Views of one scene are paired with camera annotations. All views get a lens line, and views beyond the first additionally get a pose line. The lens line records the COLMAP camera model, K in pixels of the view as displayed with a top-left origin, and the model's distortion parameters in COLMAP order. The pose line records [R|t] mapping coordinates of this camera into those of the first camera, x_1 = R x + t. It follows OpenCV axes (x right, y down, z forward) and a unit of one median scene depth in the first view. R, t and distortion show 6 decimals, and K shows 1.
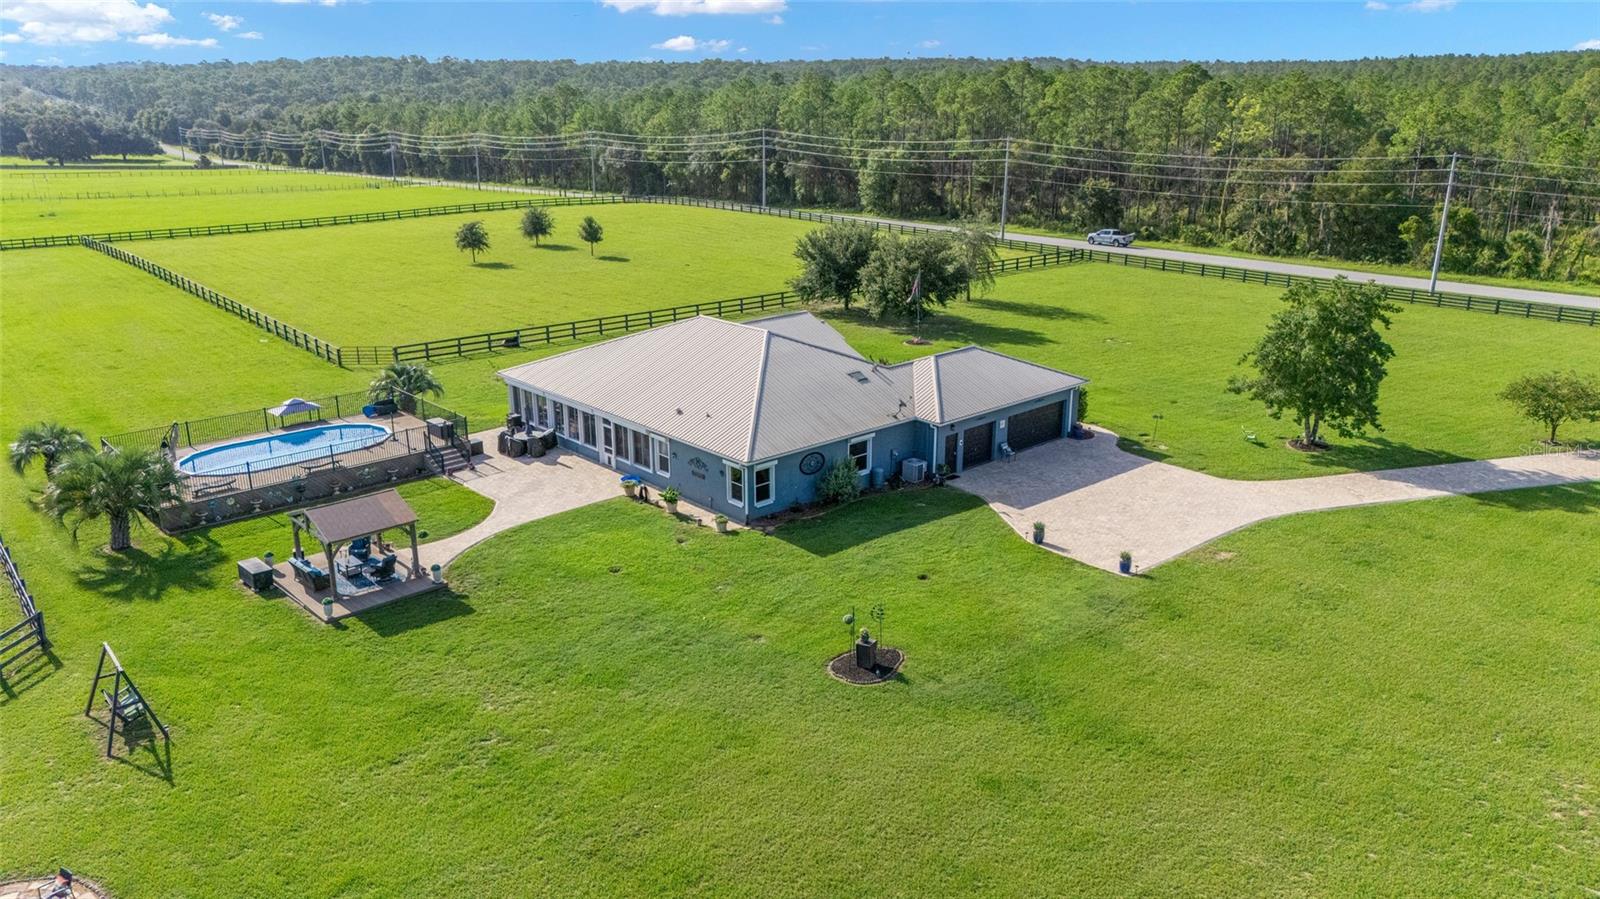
lens RADIAL K [[1179.7, 0, 800.0], [0, 1179.7, 449.5], [0, 0, 1]] dist [0.066956, -0.068567]
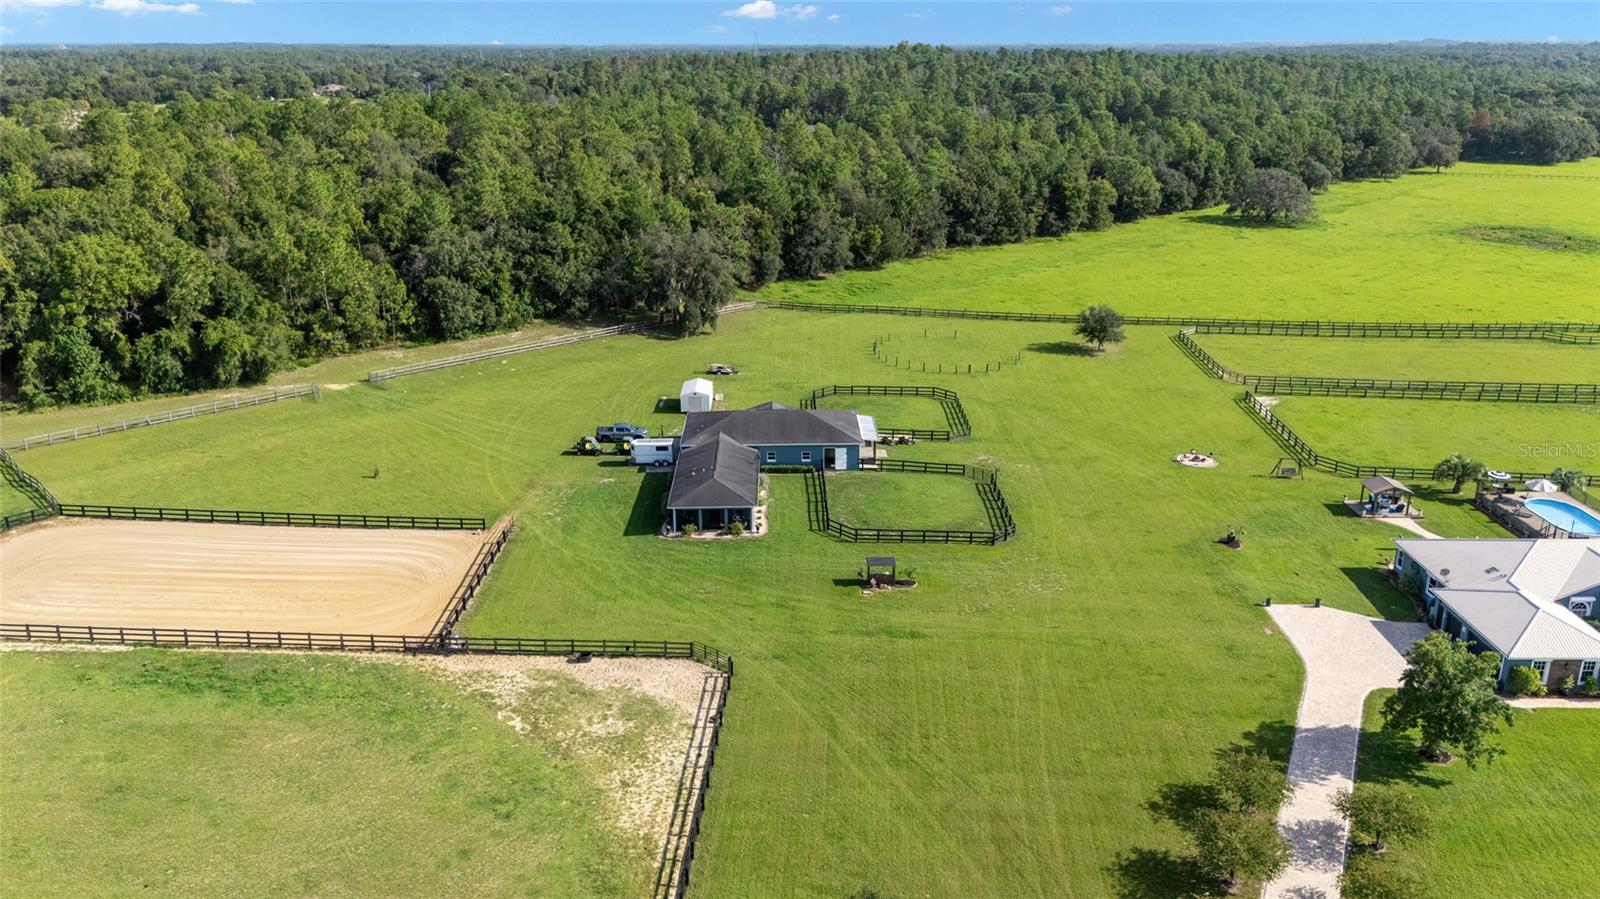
lens RADIAL K [[1206.9, 0, 800.0], [0, 1206.9, 449.5], [0, 0, 1]] dist [0.051539, -0.032173]
pose [[-0.686193, 0.237903, -0.687416, 1.931873], [-0.213698, 0.837378, 0.503121, -0.895430], [0.695321, 0.492138, -0.523764, 1.173744]]
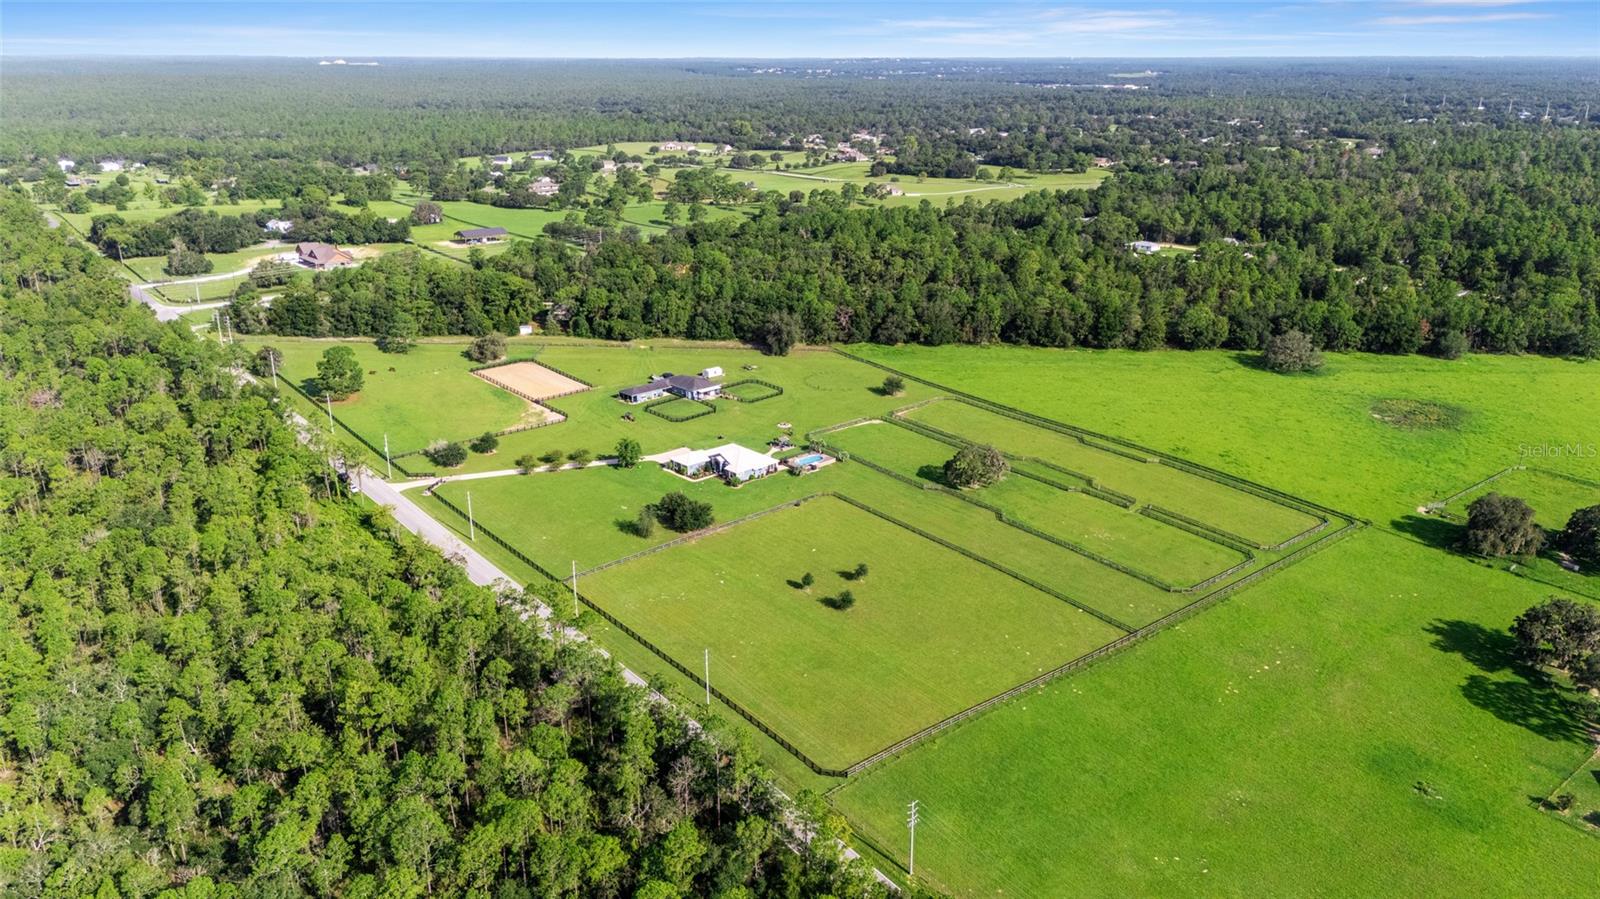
lens RADIAL K [[1179.7, 0, 800.0], [0, 1179.7, 449.5], [0, 0, 1]] dist [0.066956, -0.068567]
pose [[-0.999942, -0.002962, 0.010378, -0.463510], [0.003736, 0.807111, 0.590388, -3.652706], [-0.010125, 0.590392, -0.807053, 5.938932]]
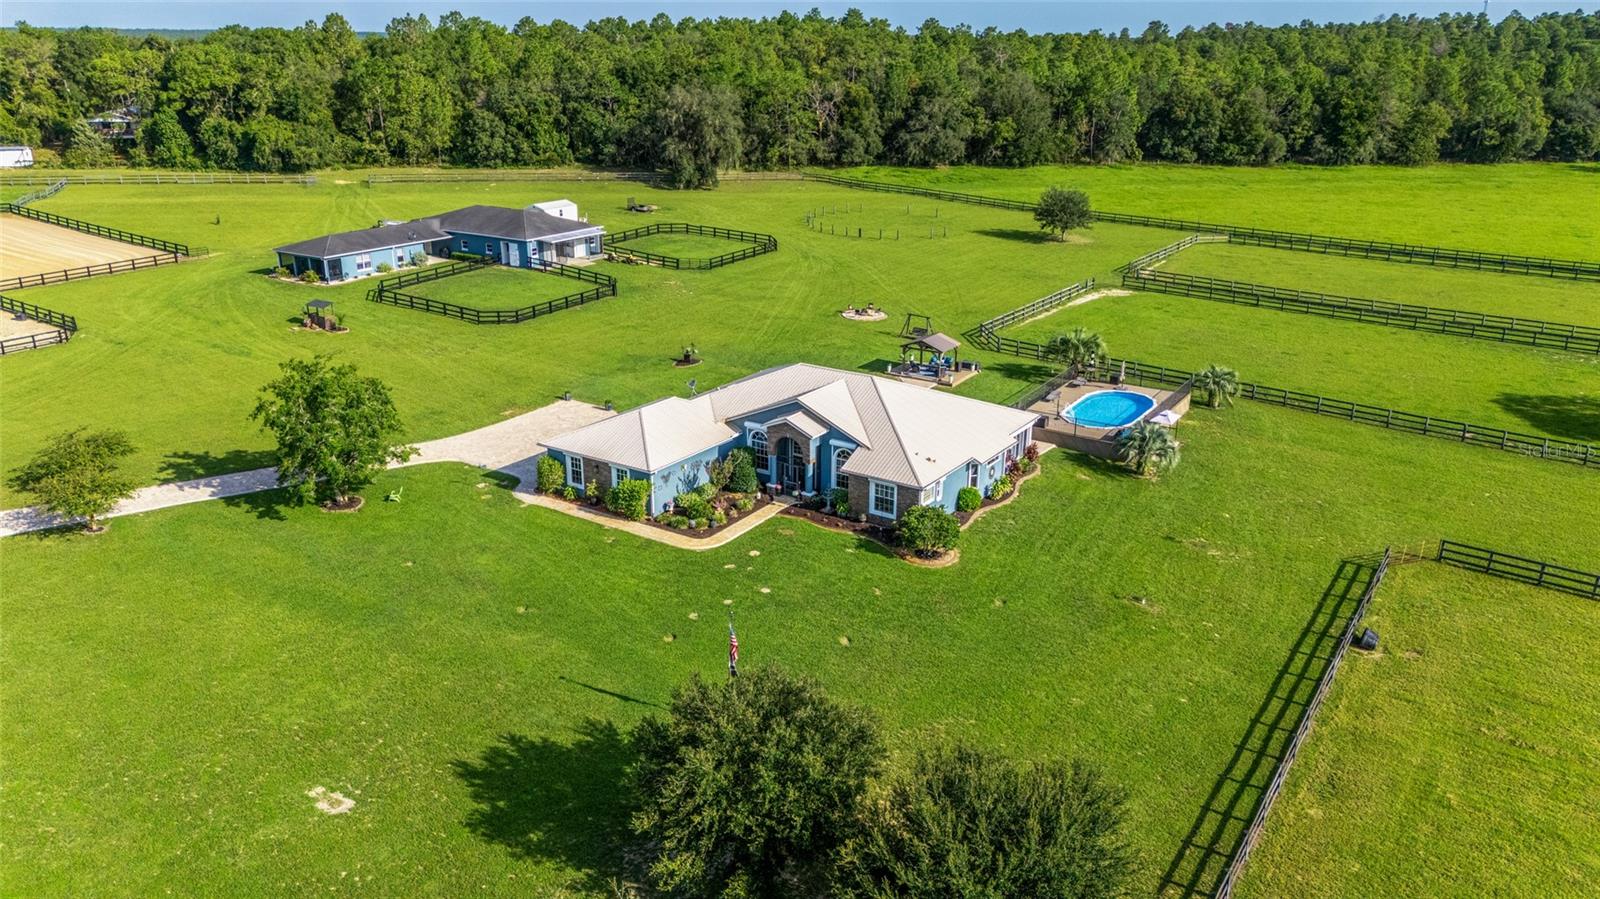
lens RADIAL K [[1179.7, 0, 800.0], [0, 1179.7, 449.5], [0, 0, 1]] dist [0.066956, -0.068567]
pose [[-0.971699, 0.074210, -0.224265, 0.281186], [-0.074855, 0.803716, 0.590286, -0.824582], [0.224050, 0.590367, -0.775415, 2.157819]]
